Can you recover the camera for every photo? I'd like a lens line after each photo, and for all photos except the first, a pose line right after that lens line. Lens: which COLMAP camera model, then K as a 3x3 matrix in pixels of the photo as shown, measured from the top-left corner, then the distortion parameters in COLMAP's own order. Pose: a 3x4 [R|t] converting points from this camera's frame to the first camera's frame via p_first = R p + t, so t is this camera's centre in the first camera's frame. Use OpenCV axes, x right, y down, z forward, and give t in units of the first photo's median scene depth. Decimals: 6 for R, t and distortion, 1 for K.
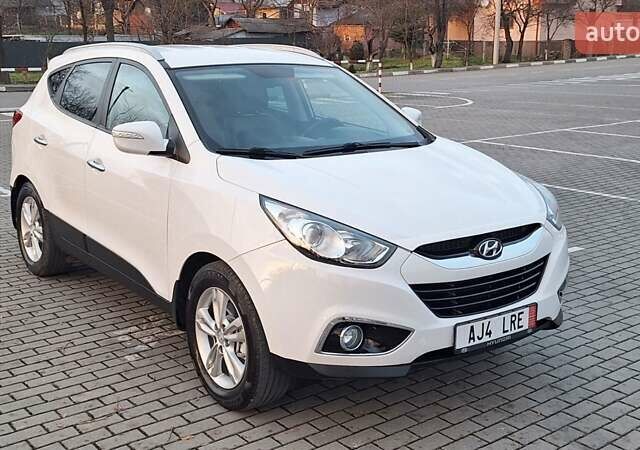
lens RADIAL K [[773.1, 0, 320.0], [0, 773.1, 225.0], [0, 0, 1]] dist [0.173088, -0.349130]
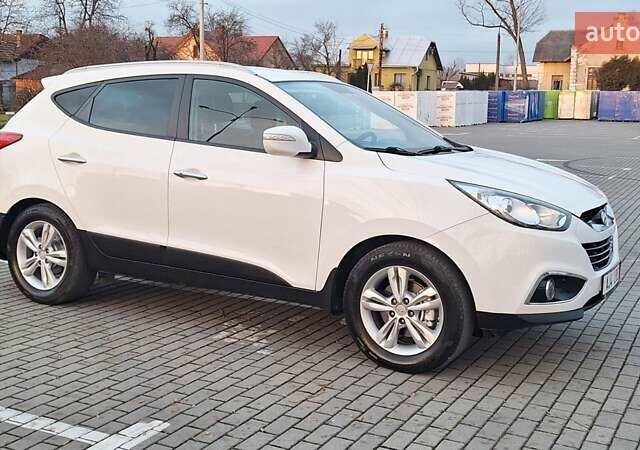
lens RADIAL K [[773.1, 0, 320.0], [0, 773.1, 225.0], [0, 0, 1]] dist [0.173088, -0.349130]
pose [[0.917045, -0.044520, 0.396291, -0.673233], [0.074706, 0.995335, -0.061058, 0.080878], [-0.391724, 0.085598, 0.916092, 0.003763]]
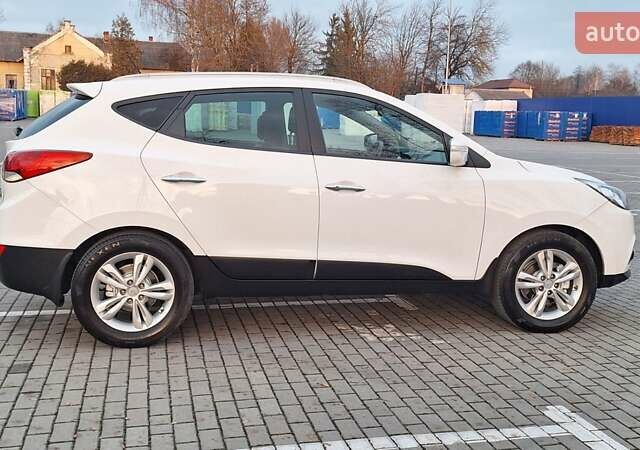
lens RADIAL K [[713.6, 0, 320.0], [0, 713.6, 225.0], [0, 0, 1]] dist [0.167937, -0.297178]
pose [[0.442390, -0.122170, 0.888462, -1.459096], [0.181169, 0.982427, 0.044881, -0.095022], [-0.878333, 0.141107, 0.456750, 0.746449]]
